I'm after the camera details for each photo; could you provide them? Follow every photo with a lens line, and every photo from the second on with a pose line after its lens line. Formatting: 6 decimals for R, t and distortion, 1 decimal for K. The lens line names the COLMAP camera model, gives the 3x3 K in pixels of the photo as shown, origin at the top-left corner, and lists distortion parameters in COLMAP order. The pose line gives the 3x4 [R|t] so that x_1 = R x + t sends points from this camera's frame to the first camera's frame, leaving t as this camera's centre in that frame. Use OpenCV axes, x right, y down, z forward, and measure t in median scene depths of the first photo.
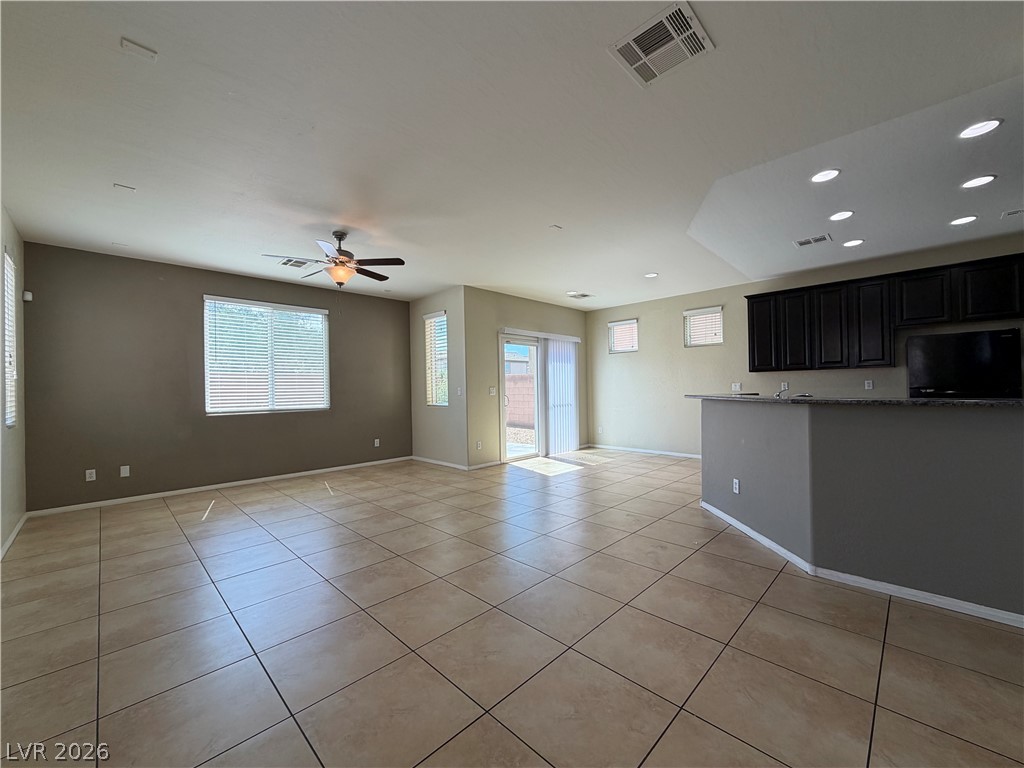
lens RADIAL K [[407.8, 0, 512.1], [0, 407.8, 381.3], [0, 0, 1]] dist [0.001577, 0.000184]
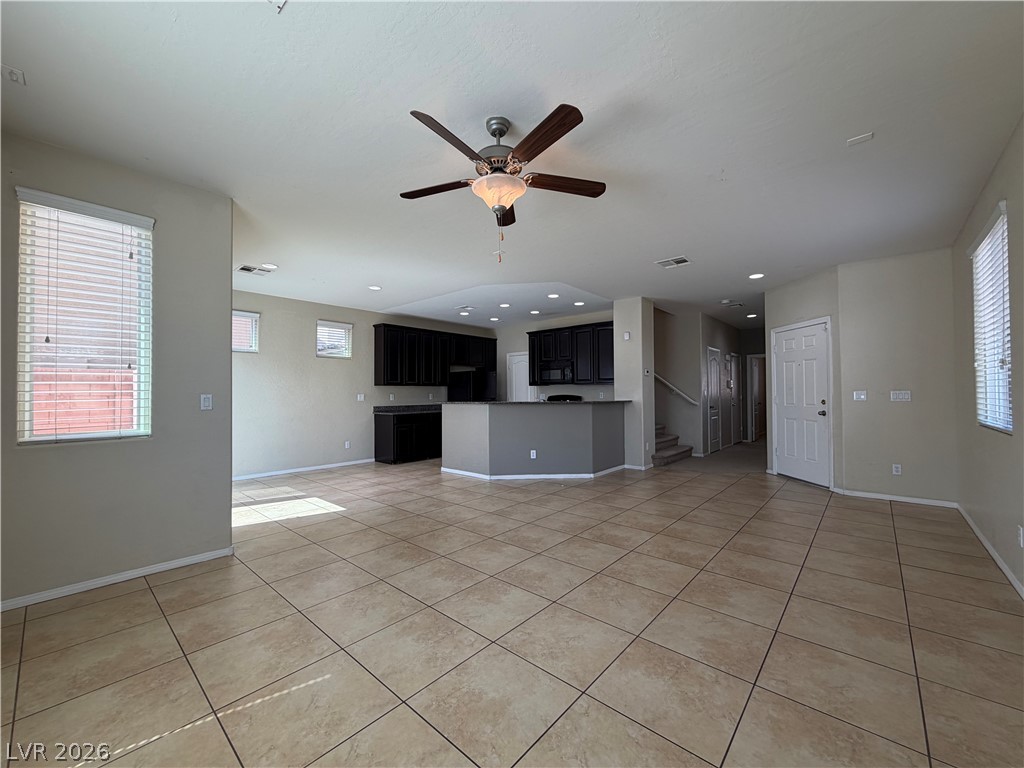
lens RADIAL K [[407.8, 0, 508.0], [0, 407.8, 386.7], [0, 0, 1]] dist [0.001577, 0.000184]
pose [[-0.057771, 0.035258, 0.997707, -0.877582], [-0.013096, 0.999263, -0.036071, 0.026459], [-0.998244, -0.015150, -0.057267, 0.911652]]
